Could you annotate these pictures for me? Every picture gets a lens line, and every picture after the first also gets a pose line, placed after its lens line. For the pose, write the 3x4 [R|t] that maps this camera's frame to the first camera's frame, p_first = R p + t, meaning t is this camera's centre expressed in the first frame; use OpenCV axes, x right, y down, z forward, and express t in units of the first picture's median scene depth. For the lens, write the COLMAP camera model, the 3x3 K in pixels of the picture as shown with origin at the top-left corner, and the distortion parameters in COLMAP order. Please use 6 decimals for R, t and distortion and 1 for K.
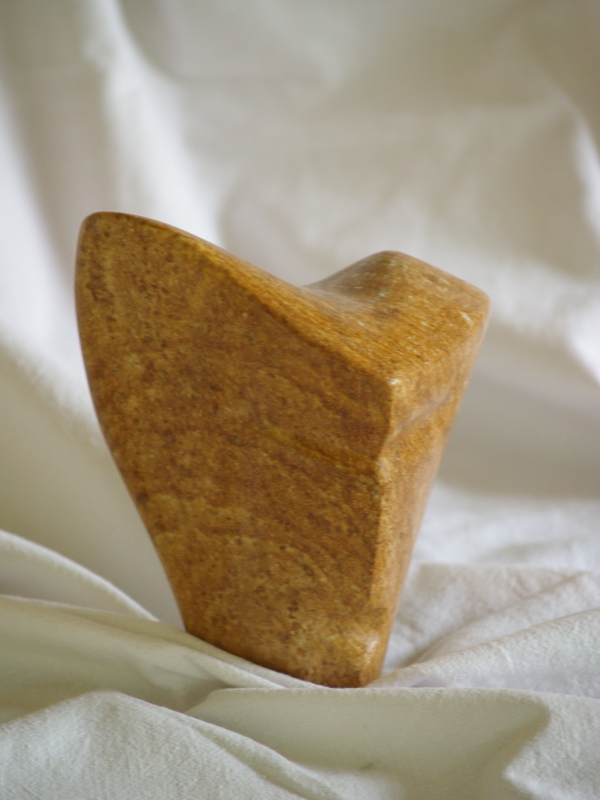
lens RADIAL K [[5970.6, 0, 299.9], [0, 5970.6, 401.3], [0, 0, 1]] dist [2.498172, 0.000000]
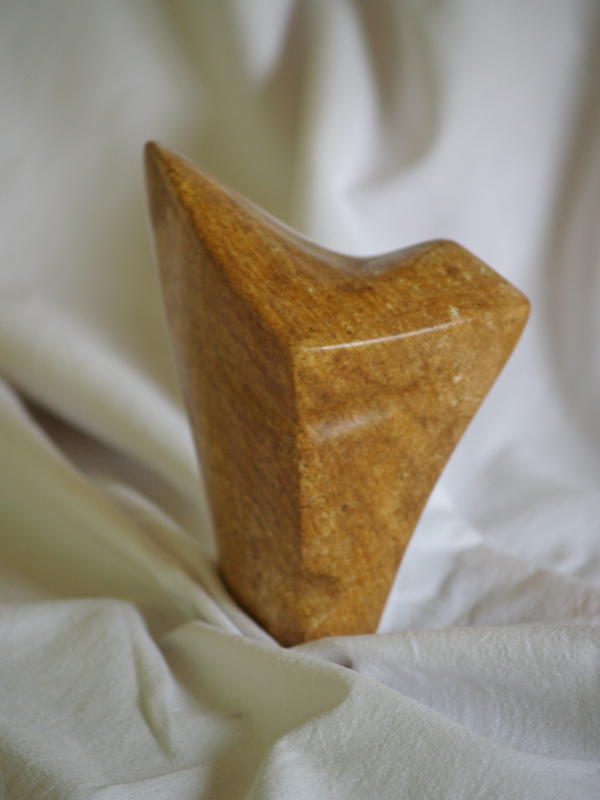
lens RADIAL K [[5970.6, 0, 299.8], [0, 5970.6, 398.7], [0, 0, 1]] dist [2.498172, 0.000000]
pose [[0.828426, 0.201570, -0.522570, 0.543330], [-0.209004, 0.976857, 0.045468, -0.040743], [0.519641, 0.071552, 0.851383, 0.131468]]
